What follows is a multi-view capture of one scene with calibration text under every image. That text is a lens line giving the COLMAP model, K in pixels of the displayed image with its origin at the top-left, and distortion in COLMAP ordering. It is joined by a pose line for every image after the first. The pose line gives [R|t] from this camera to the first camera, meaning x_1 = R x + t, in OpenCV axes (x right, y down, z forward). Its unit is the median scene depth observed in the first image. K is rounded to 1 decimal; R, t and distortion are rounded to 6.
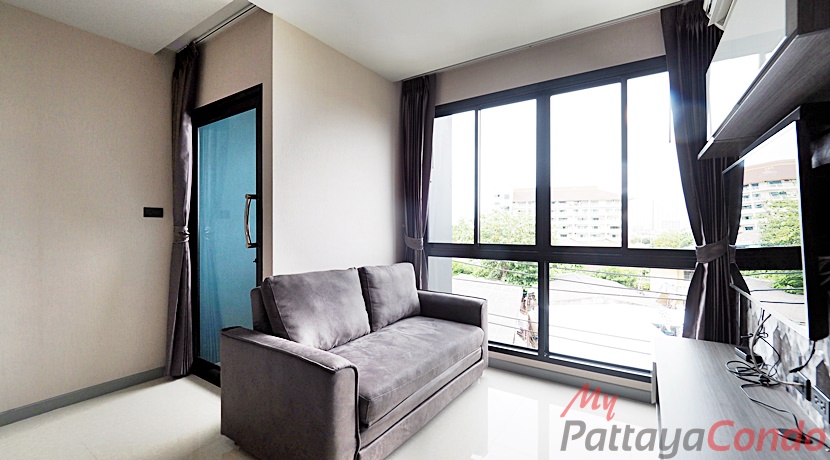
lens RADIAL K [[355.7, 0, 400.9], [0, 355.7, 222.5], [0, 0, 1]] dist [0.000459, -0.000025]
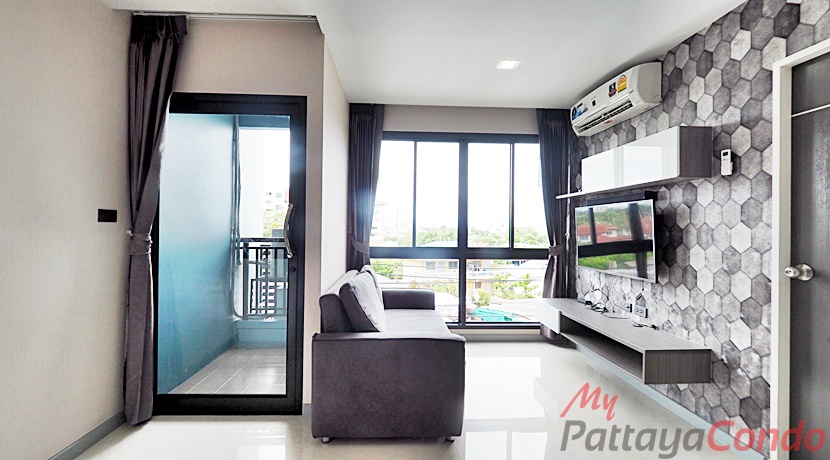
lens RADIAL K [[355.7, 0, 400.9], [0, 355.7, 222.5], [0, 0, 1]] dist [0.000459, -0.000025]
pose [[0.801880, 0.018789, 0.597190, -0.650260], [-0.021080, 0.999773, -0.003150, -0.025123], [-0.597113, -0.010063, 0.802094, 0.013302]]
